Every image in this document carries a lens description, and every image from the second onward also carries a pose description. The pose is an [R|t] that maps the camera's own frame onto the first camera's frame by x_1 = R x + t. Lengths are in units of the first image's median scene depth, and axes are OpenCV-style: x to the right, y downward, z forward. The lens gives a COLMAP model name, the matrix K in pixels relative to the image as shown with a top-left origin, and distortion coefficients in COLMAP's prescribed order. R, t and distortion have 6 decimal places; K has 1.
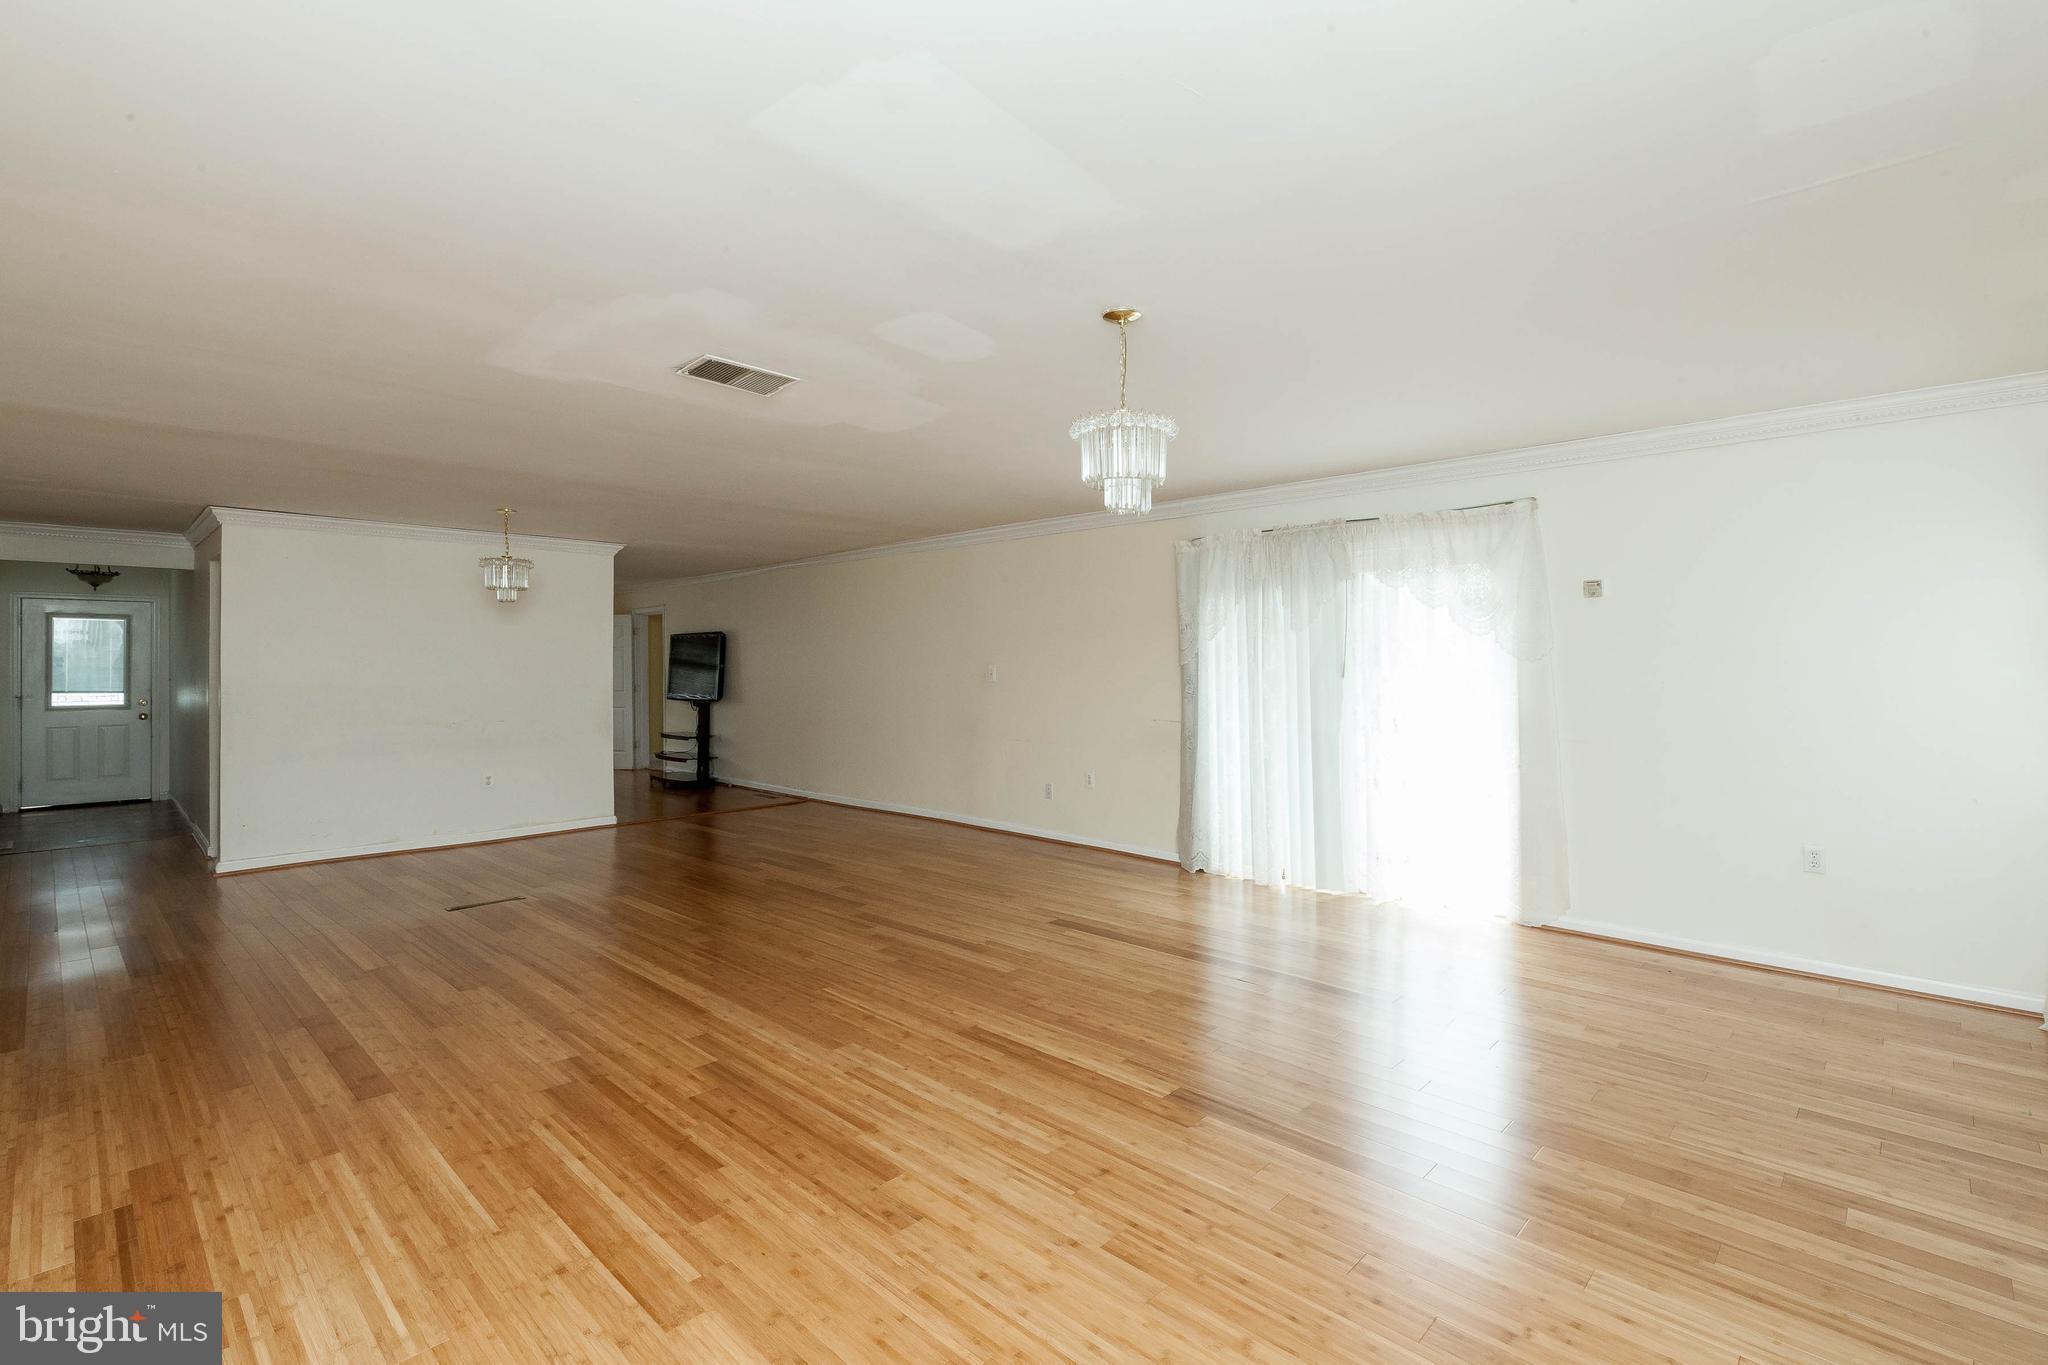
lens RADIAL K [[933.1, 0, 1026.4], [0, 933.1, 658.8], [0, 0, 1]] dist [0.001541, 0.000828]
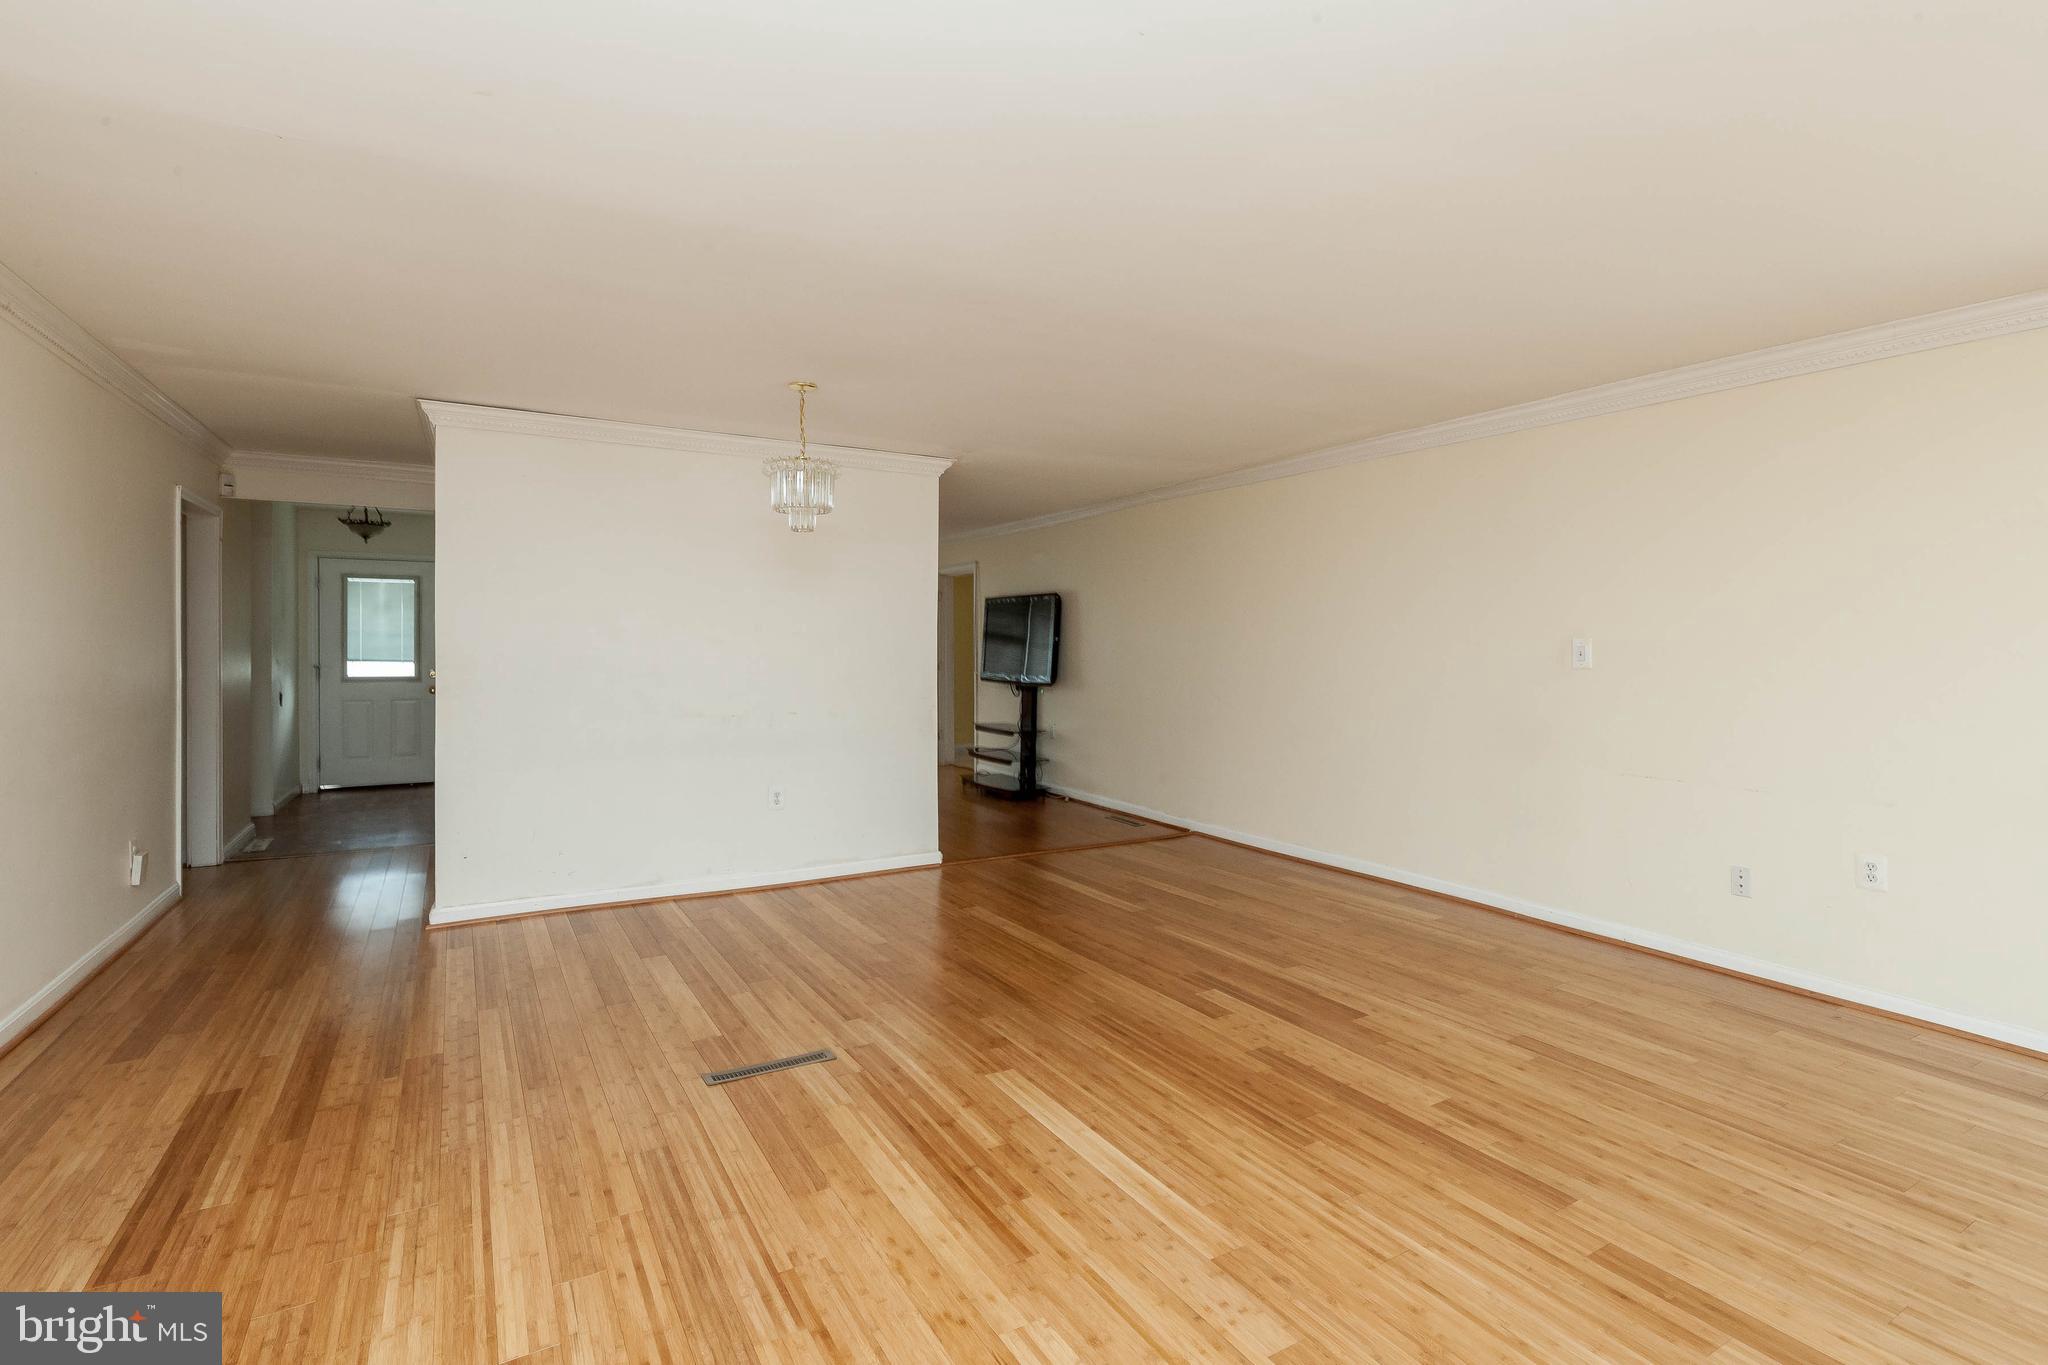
lens RADIAL K [[945.6, 0, 1028.0], [0, 945.6, 654.8], [0, 0, 1]] dist [-0.000572, -0.000421]
pose [[0.964772, 0.012837, -0.262773, -0.160088], [-0.007987, 0.999778, 0.019517, 0.006236], [0.262965, -0.016731, 0.964660, 0.281010]]
